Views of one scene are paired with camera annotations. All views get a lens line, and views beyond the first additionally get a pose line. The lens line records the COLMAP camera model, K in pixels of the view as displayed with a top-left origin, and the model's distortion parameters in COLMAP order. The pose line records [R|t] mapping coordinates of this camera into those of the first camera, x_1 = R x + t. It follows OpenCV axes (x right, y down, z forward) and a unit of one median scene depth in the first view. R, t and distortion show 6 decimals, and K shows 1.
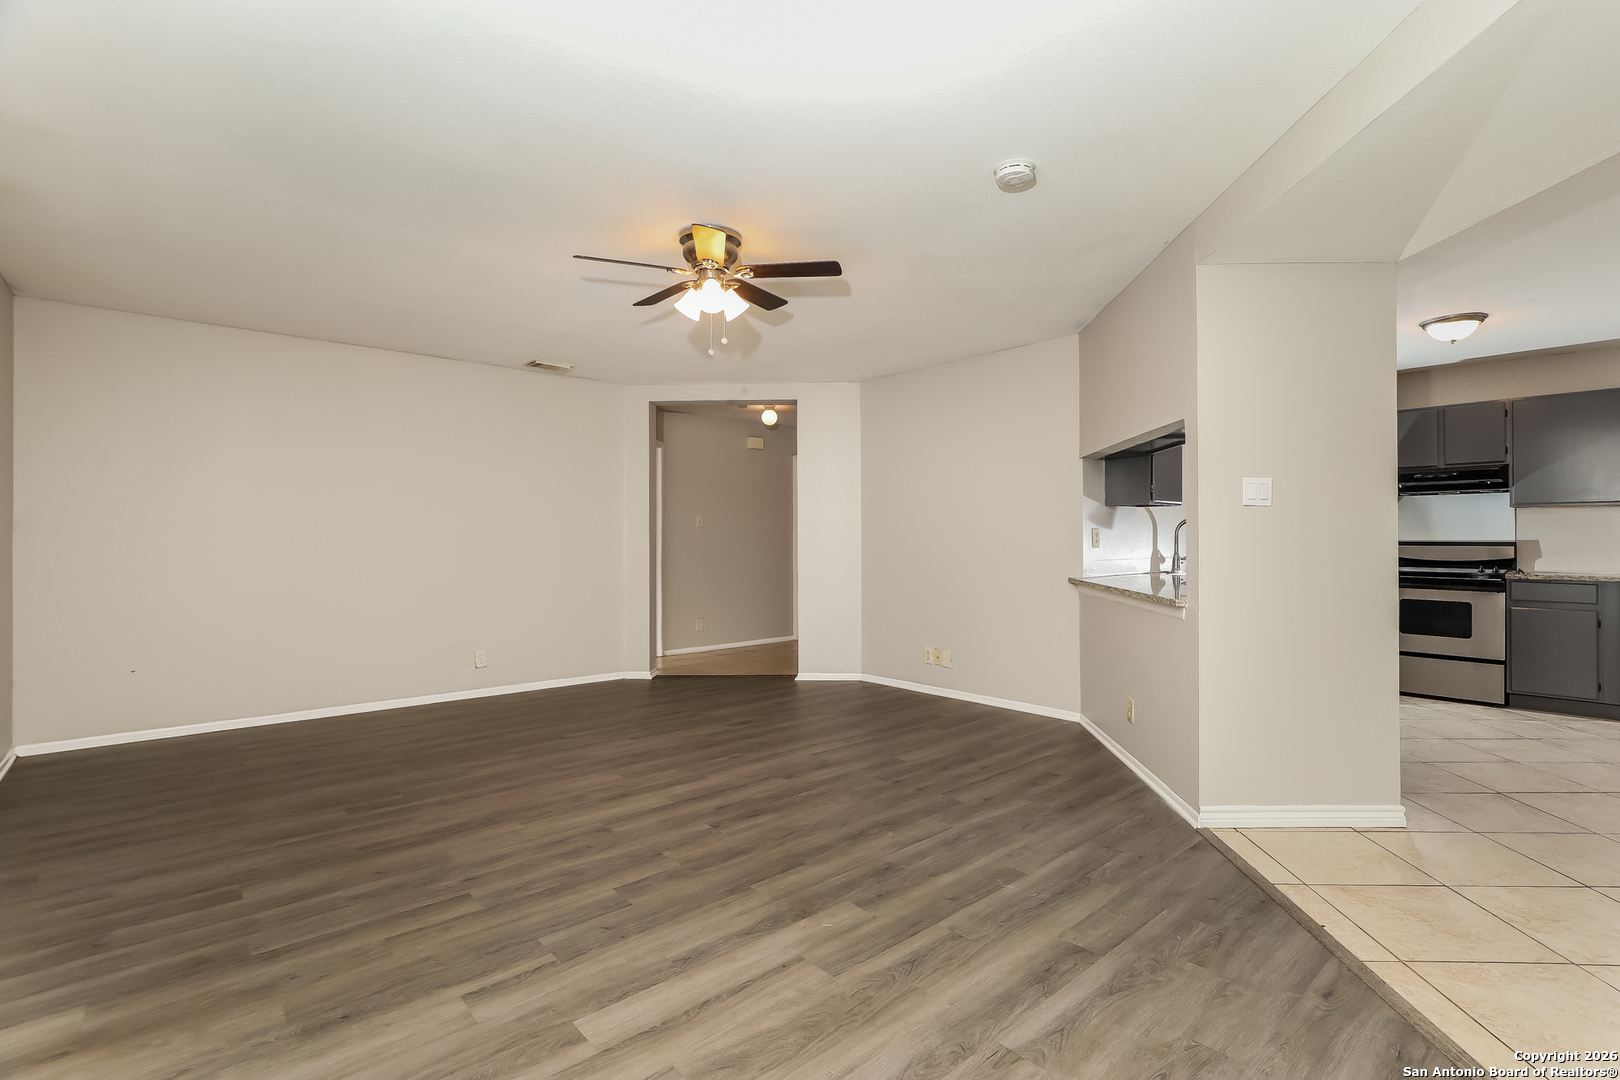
lens RADIAL K [[743.7, 0, 810.1], [0, 743.7, 529.1], [0, 0, 1]] dist [-0.005802, -0.000239]
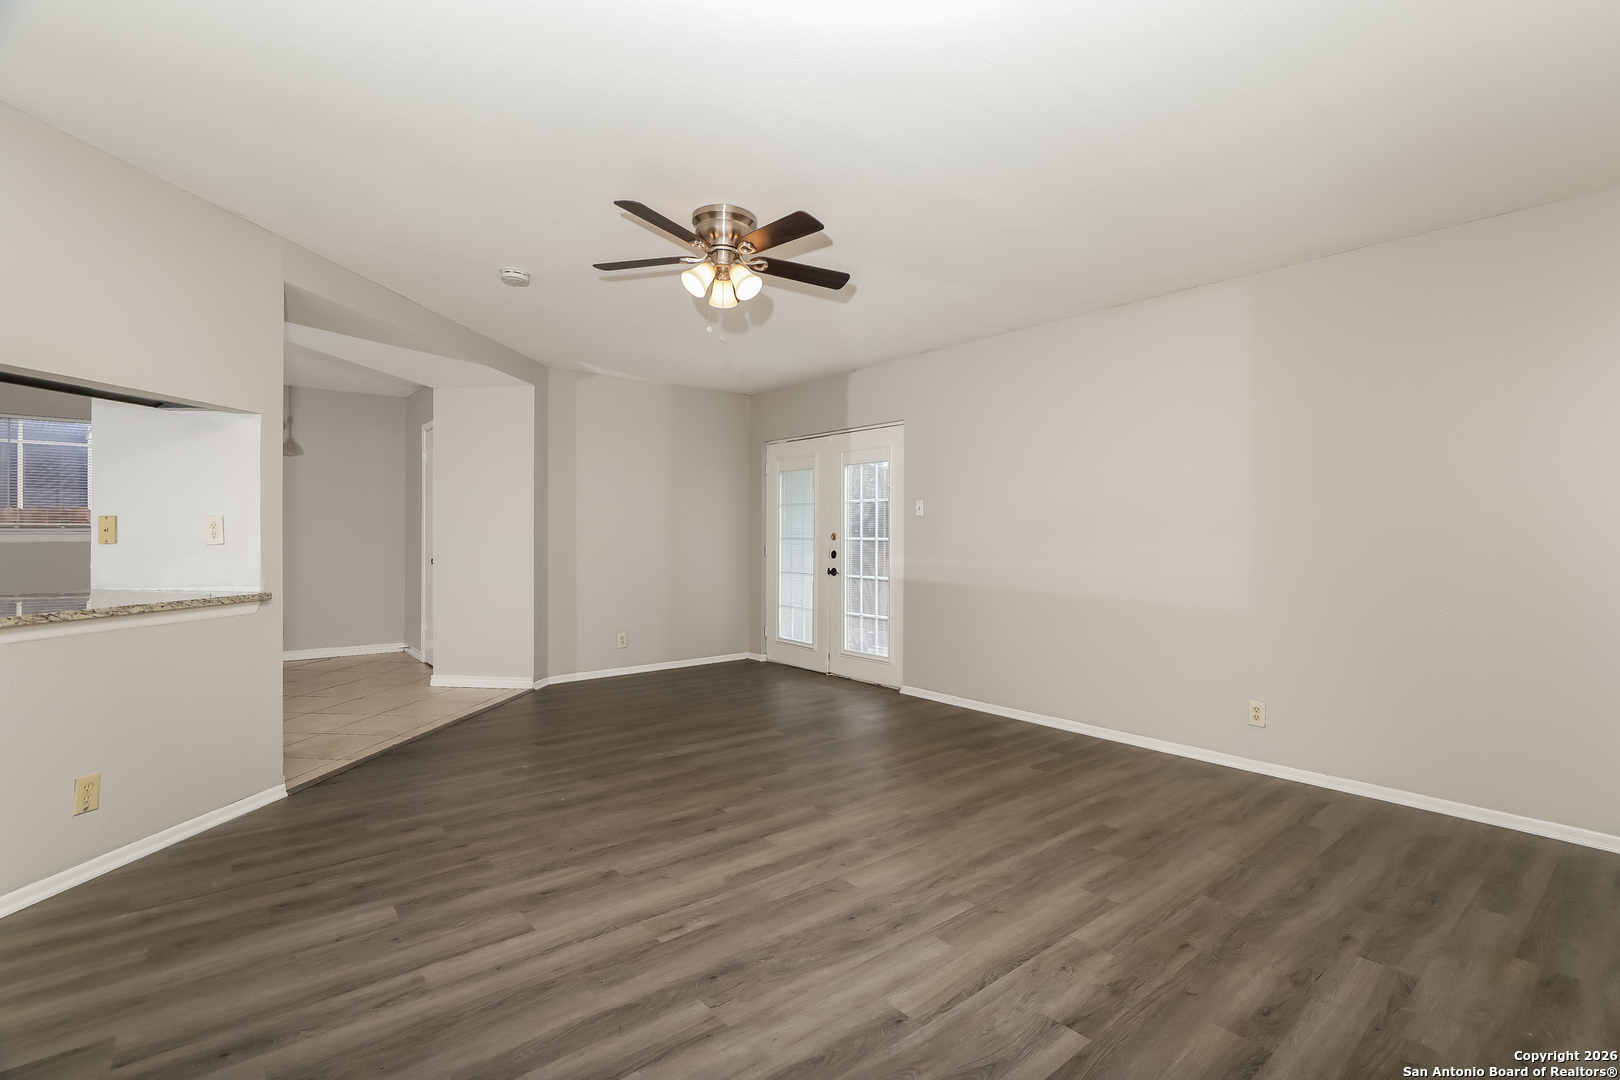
lens RADIAL K [[743.7, 0, 809.4], [0, 743.7, 543.7], [0, 0, 1]] dist [-0.005802, -0.000239]
pose [[-0.999339, -0.000820, 0.036339, -0.265767], [-0.000699, 0.999994, 0.003331, 0.021088], [-0.036341, 0.003304, -0.999334, 1.847986]]
